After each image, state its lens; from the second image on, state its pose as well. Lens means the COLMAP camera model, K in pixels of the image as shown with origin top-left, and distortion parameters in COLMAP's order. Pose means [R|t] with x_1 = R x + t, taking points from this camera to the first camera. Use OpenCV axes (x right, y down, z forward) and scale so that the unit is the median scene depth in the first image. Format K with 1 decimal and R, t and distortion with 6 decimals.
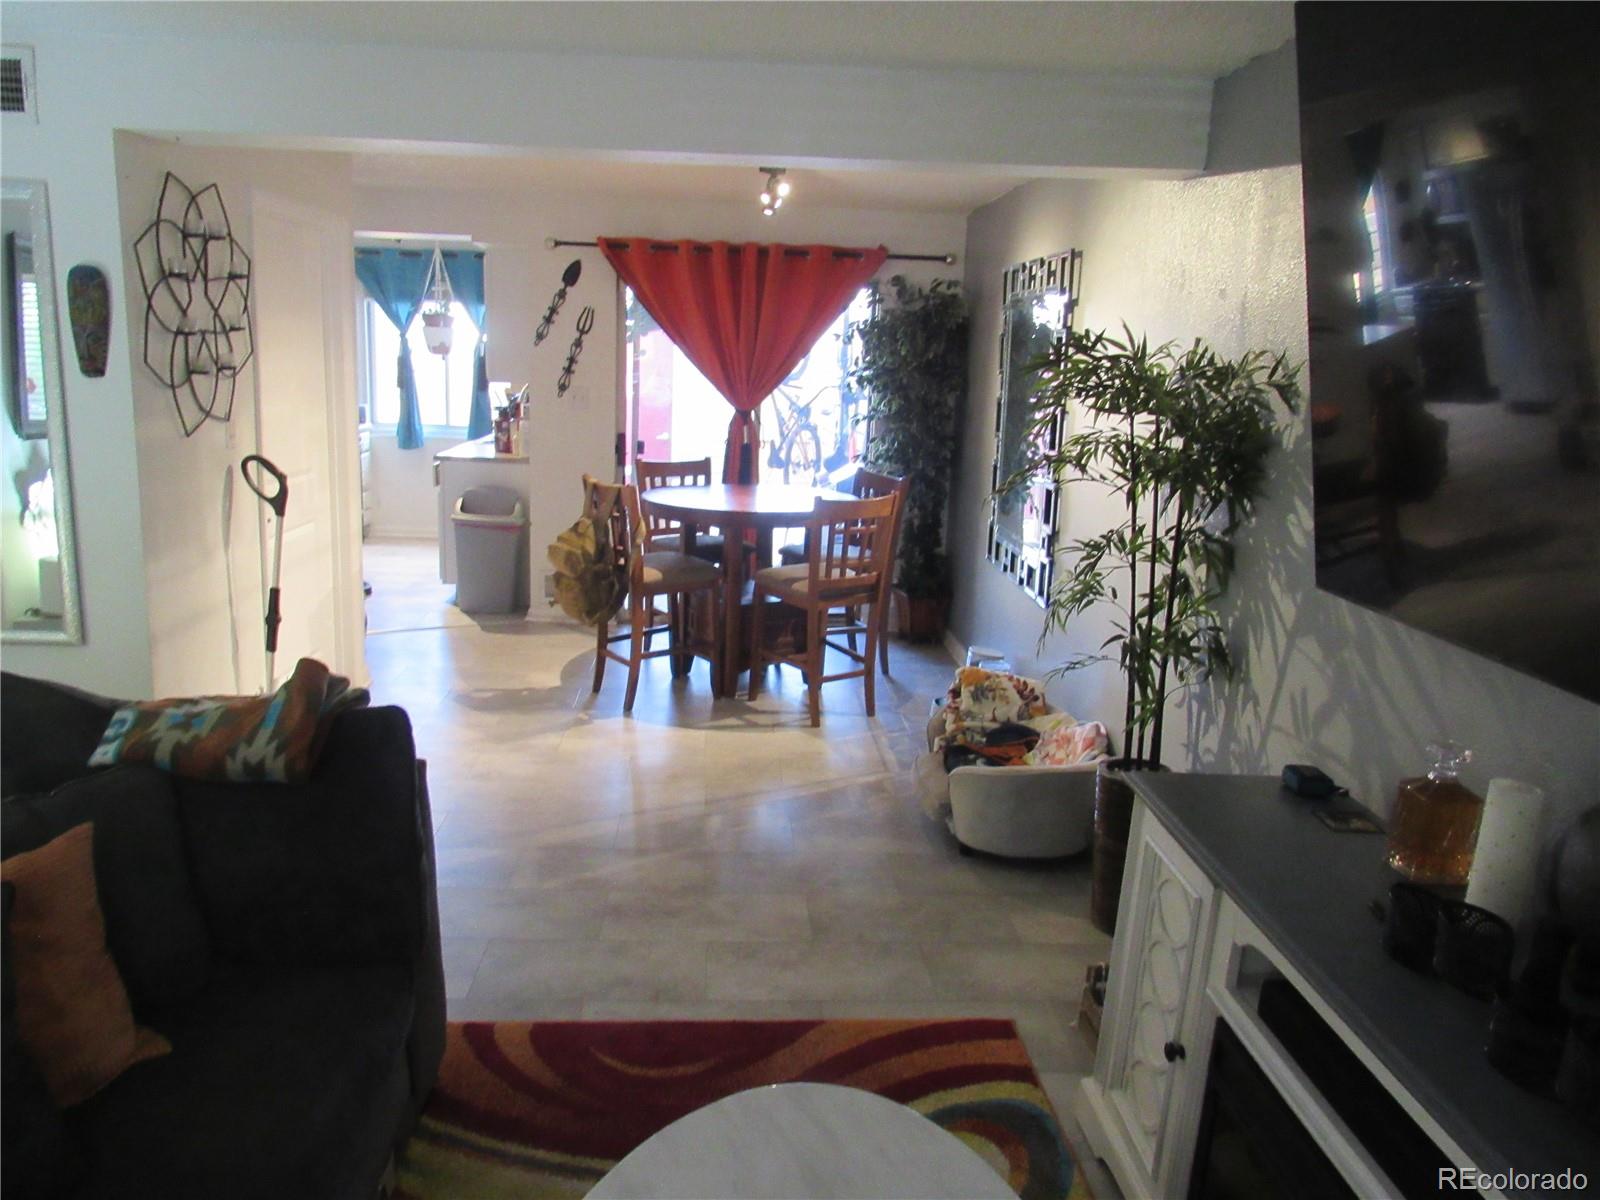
lens RADIAL K [[1140.8, 0, 804.2], [0, 1140.8, 601.3], [0, 0, 1]] dist [-0.016993, -0.001729]
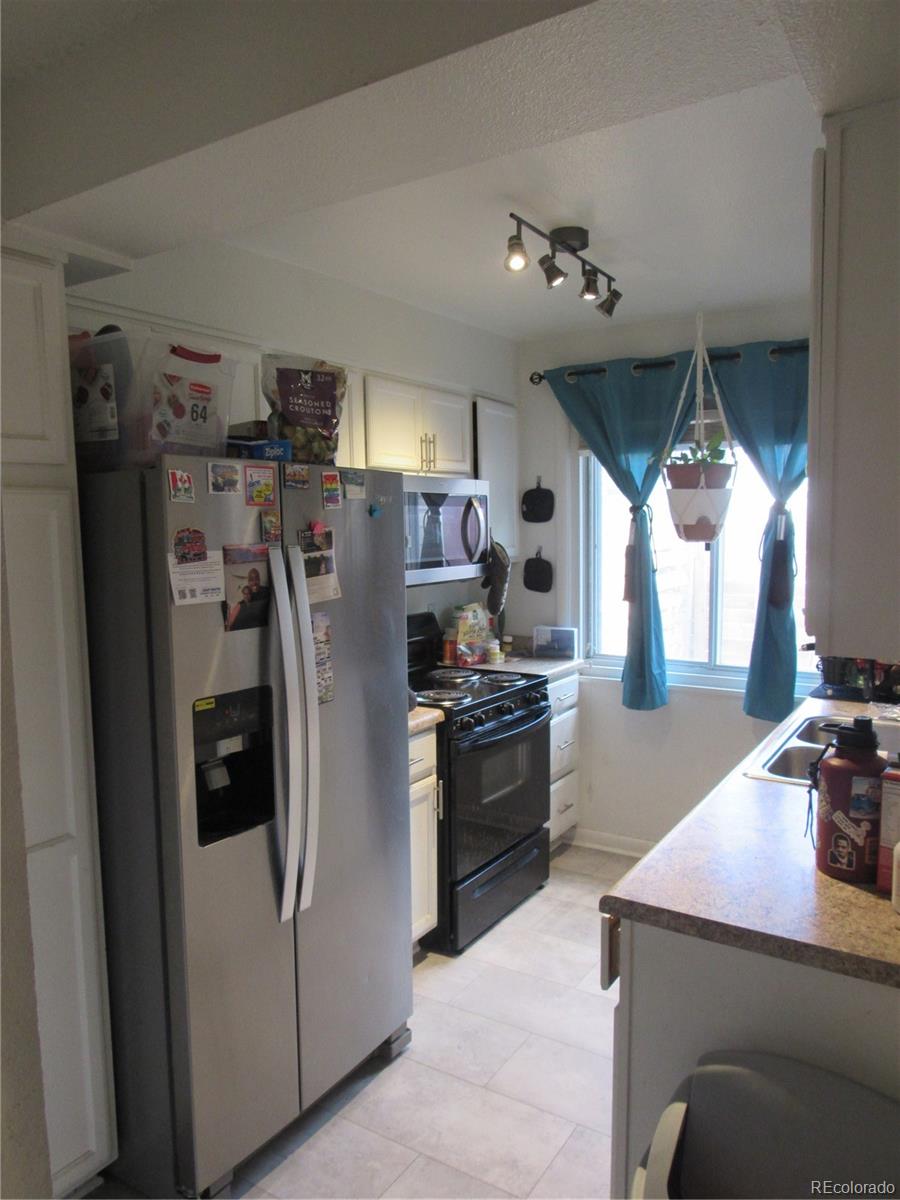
lens RADIAL K [[855.6, 0, 456.9], [0, 855.6, 604.5], [0, 0, 1]] dist [-0.016993, -0.001729]
pose [[0.809232, 0.000091, -0.587489, -0.224814], [-0.080477, 0.990590, -0.110700, -0.170280], [0.581951, 0.136861, 0.801625, 0.785862]]
